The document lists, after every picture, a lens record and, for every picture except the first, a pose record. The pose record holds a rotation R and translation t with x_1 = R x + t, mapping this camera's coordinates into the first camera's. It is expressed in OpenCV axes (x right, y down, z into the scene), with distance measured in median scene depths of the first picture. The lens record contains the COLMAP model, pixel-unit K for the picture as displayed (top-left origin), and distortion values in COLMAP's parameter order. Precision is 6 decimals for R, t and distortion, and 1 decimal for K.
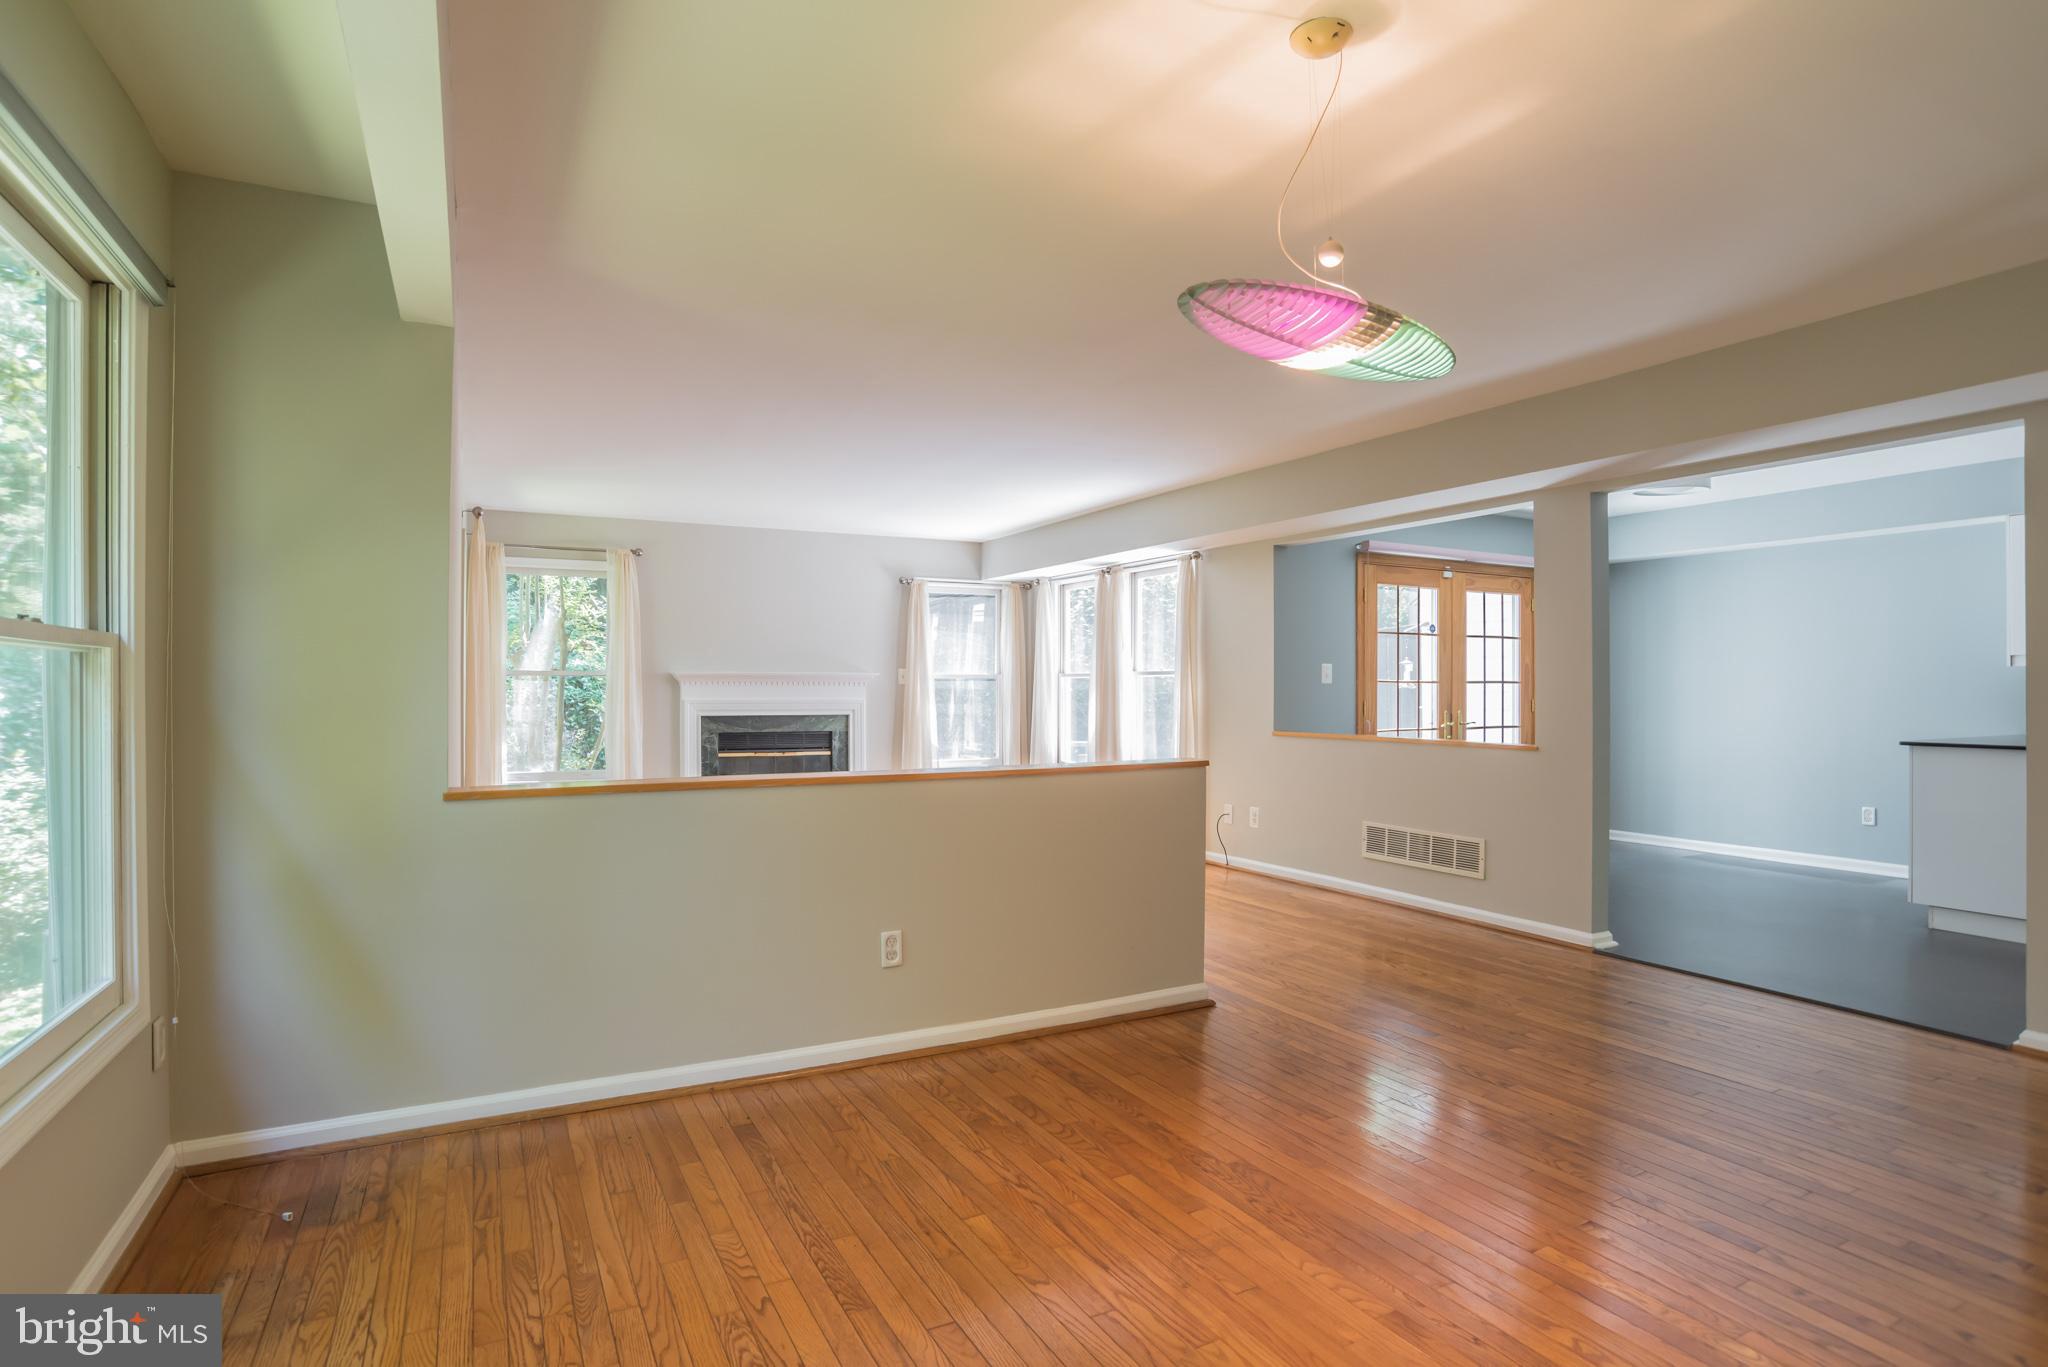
lens RADIAL K [[1018.8, 0, 1024.0], [0, 1018.8, 683.5], [0, 0, 1]] dist [-0.097366, 0.044959]
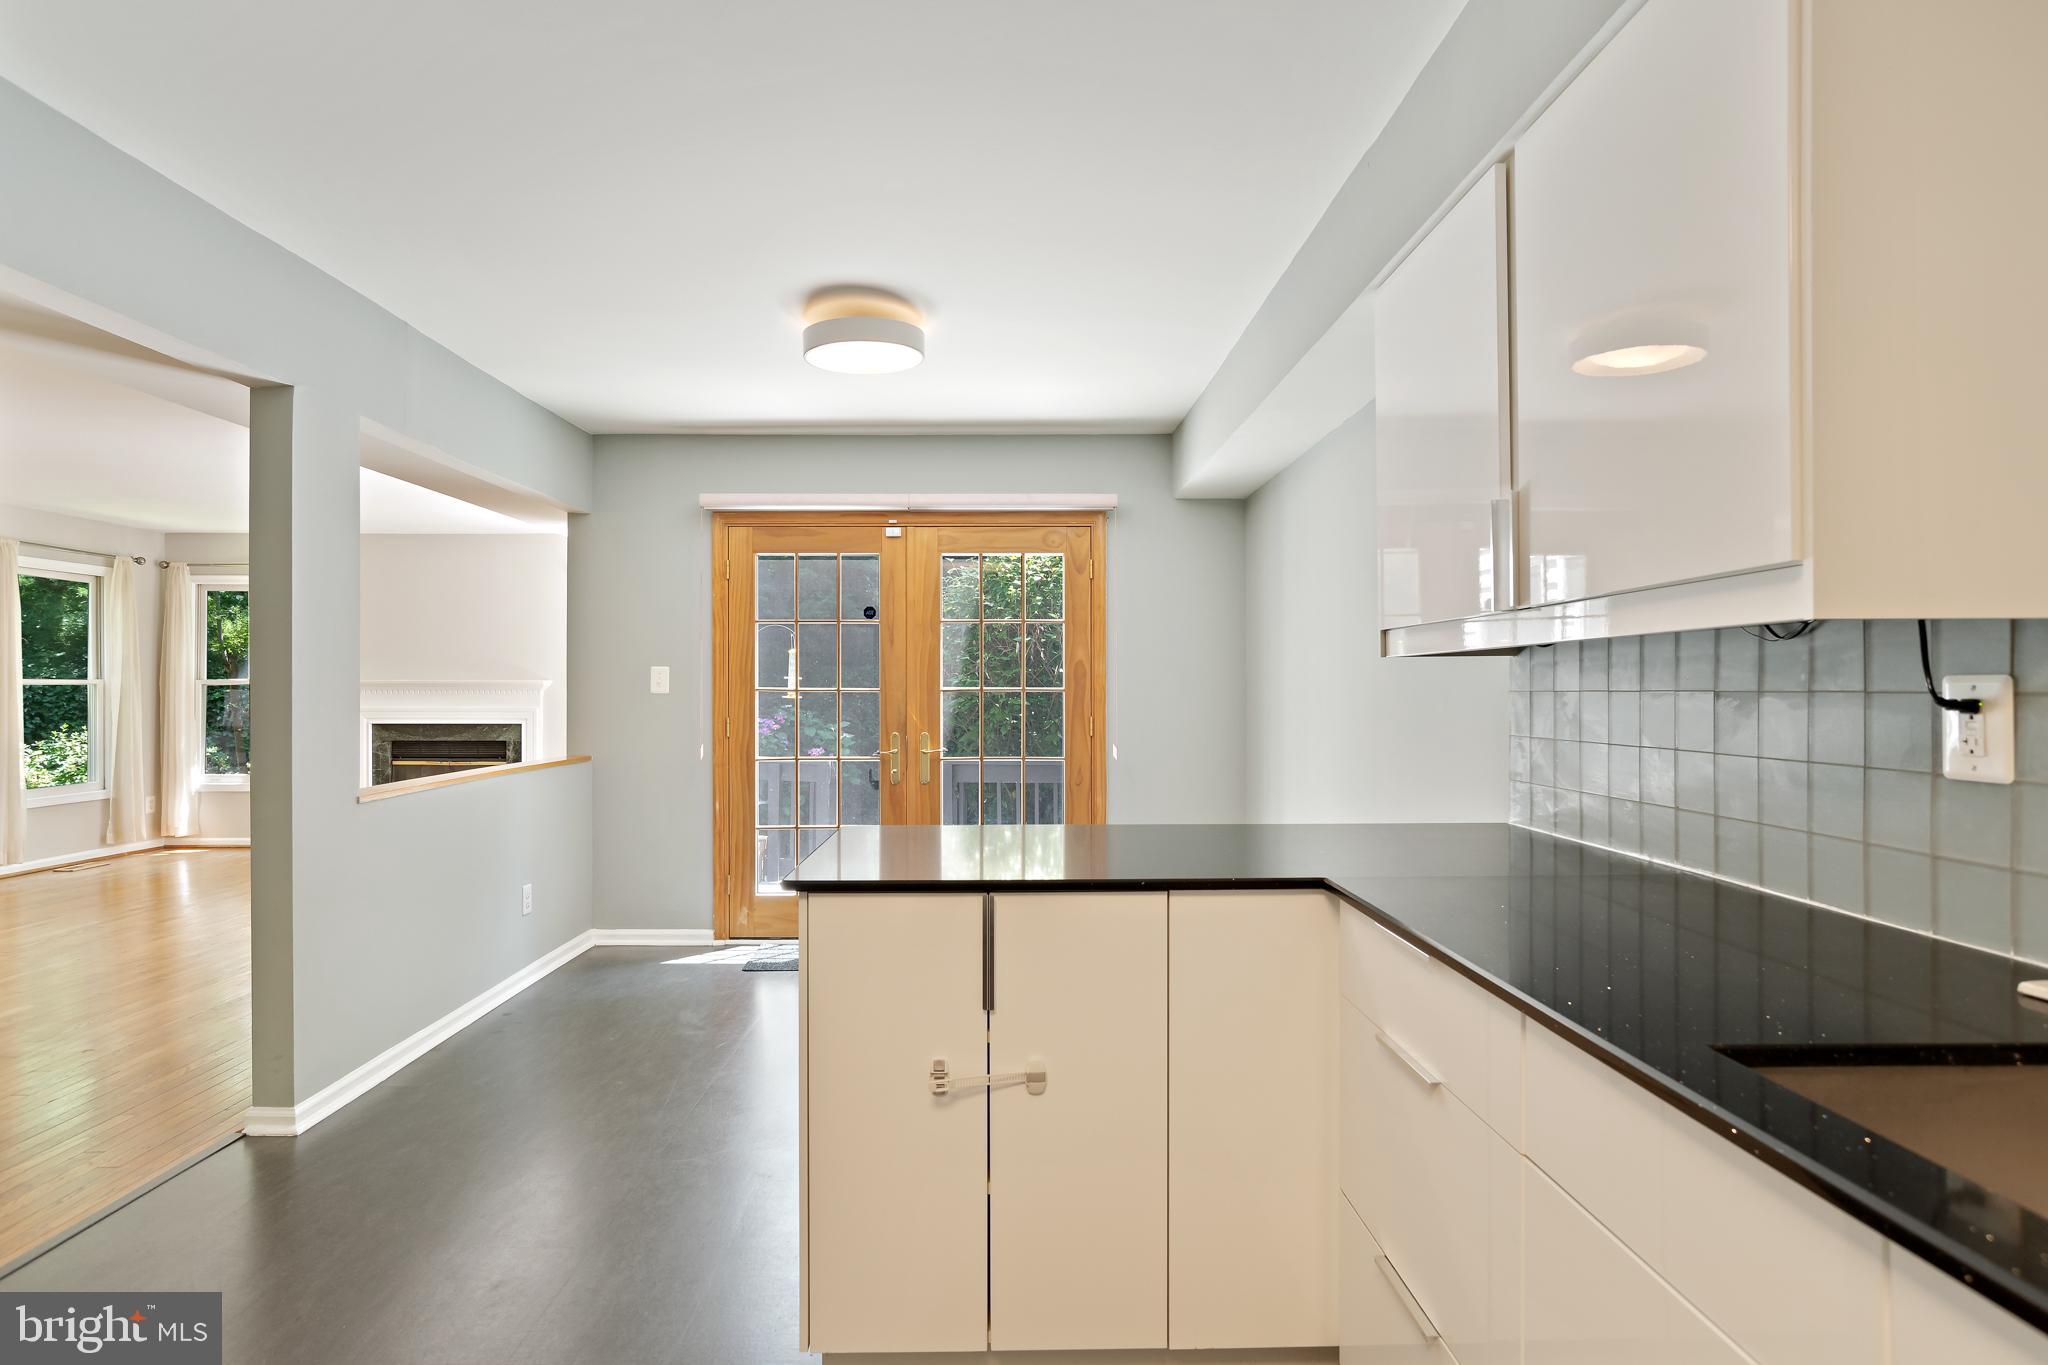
lens RADIAL K [[1076.5, 0, 1024.0], [0, 1076.5, 682.5], [0, 0, 1]] dist [-0.094156, 0.070170]
pose [[0.897435, -0.004295, -0.441126, 0.765819], [0.003343, 0.999990, -0.002936, -0.003953], [0.441134, 0.001160, 0.897440, 0.362415]]
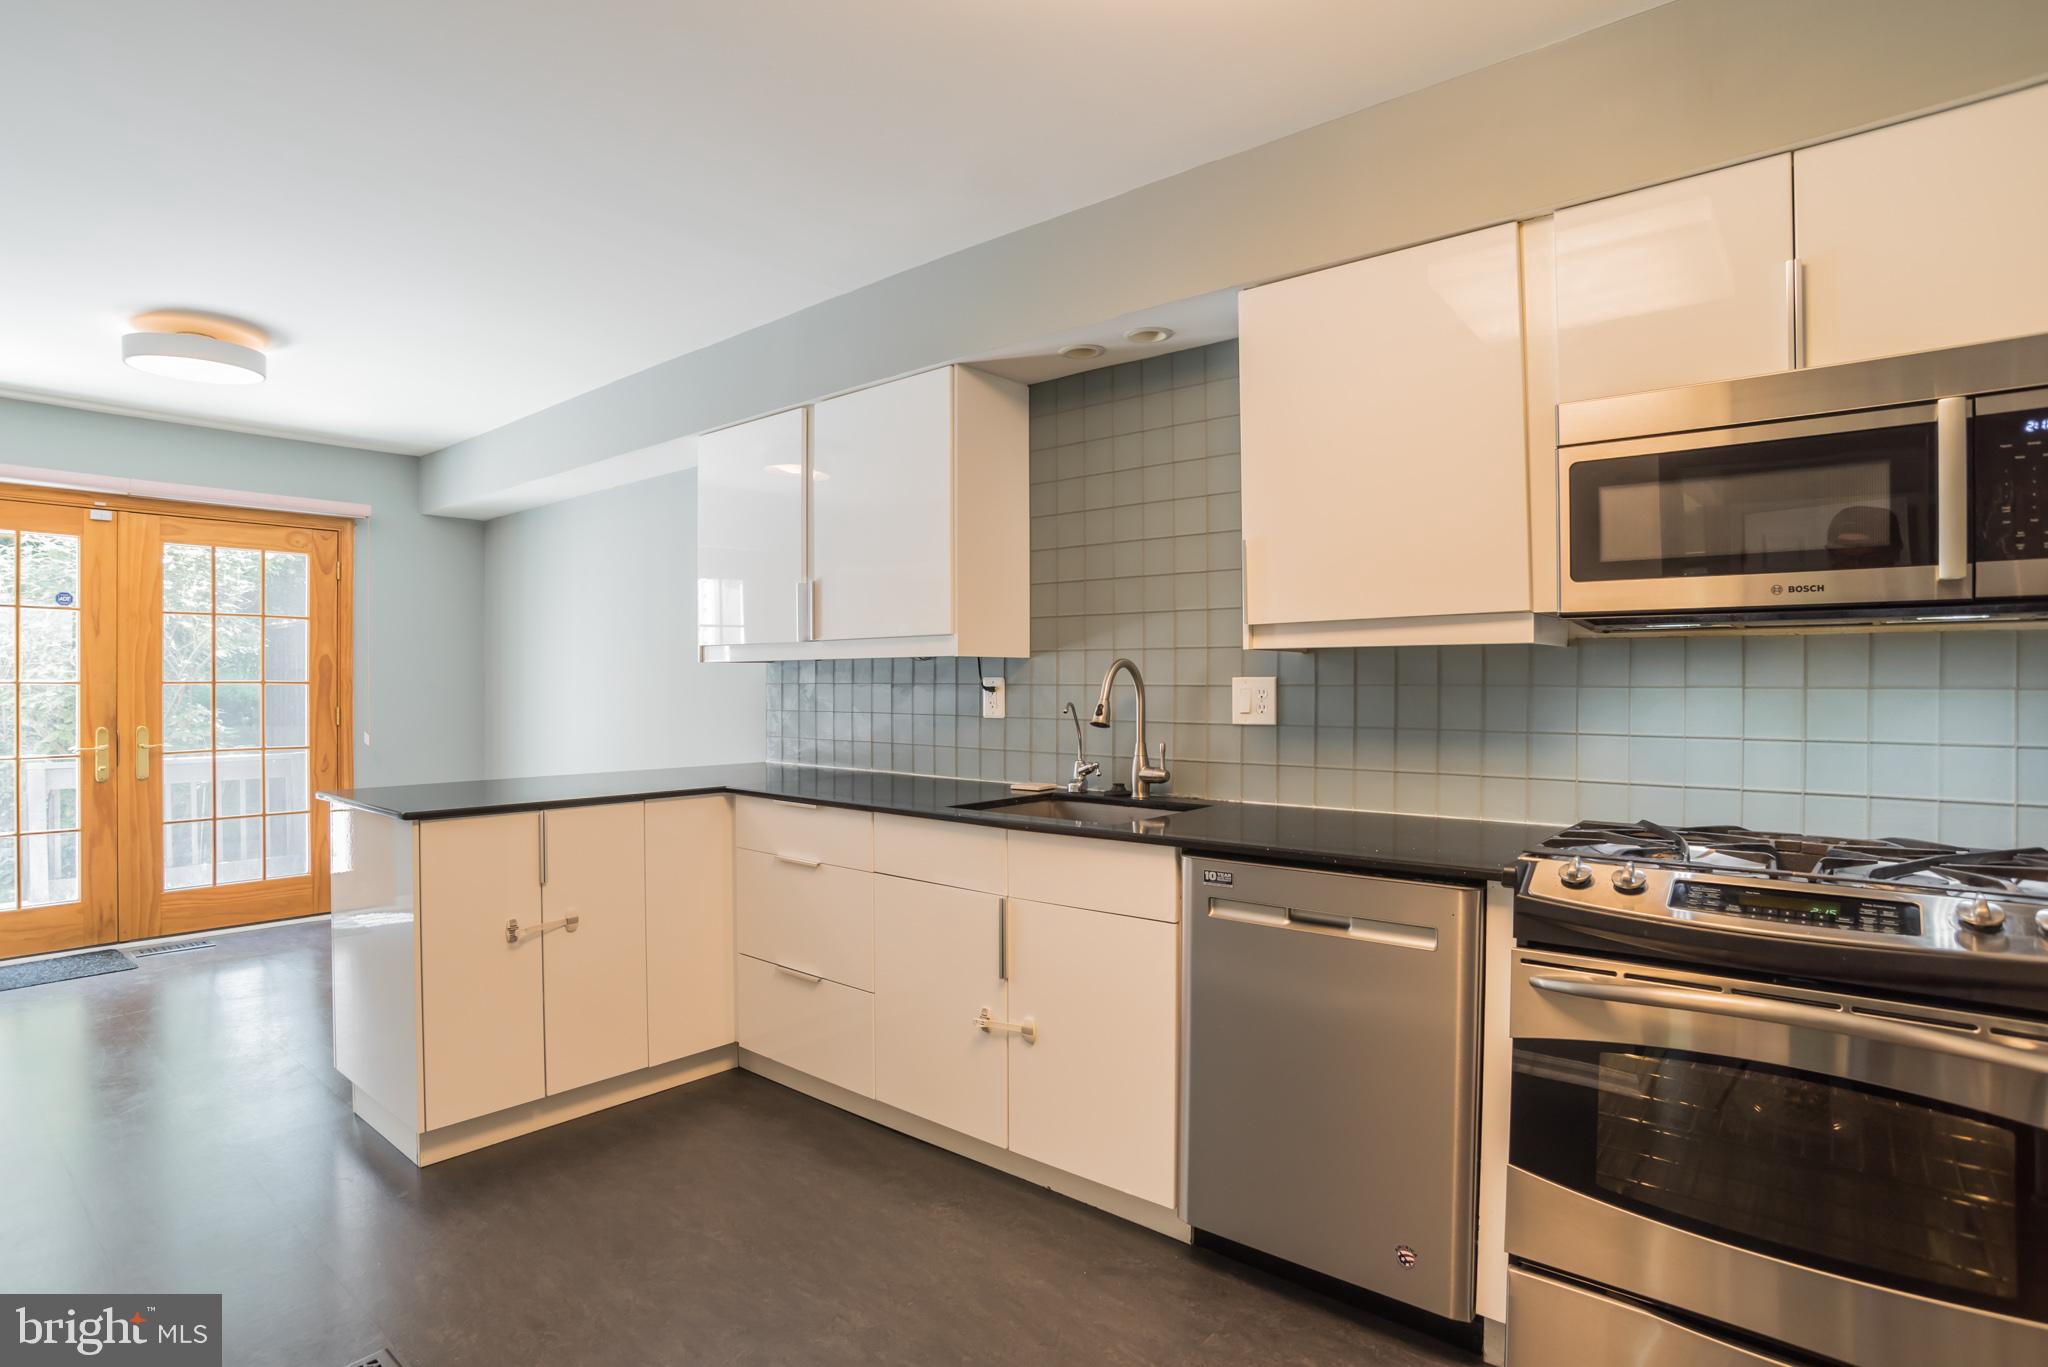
lens RADIAL K [[1018.8, 0, 1024.0], [0, 1018.8, 683.5], [0, 0, 1]] dist [-0.097366, 0.044959]
pose [[0.923768, -0.001385, 0.382950, 0.681723], [-0.001256, 0.999977, 0.006644, -0.005367], [-0.382950, -0.006619, 0.923745, 0.189965]]
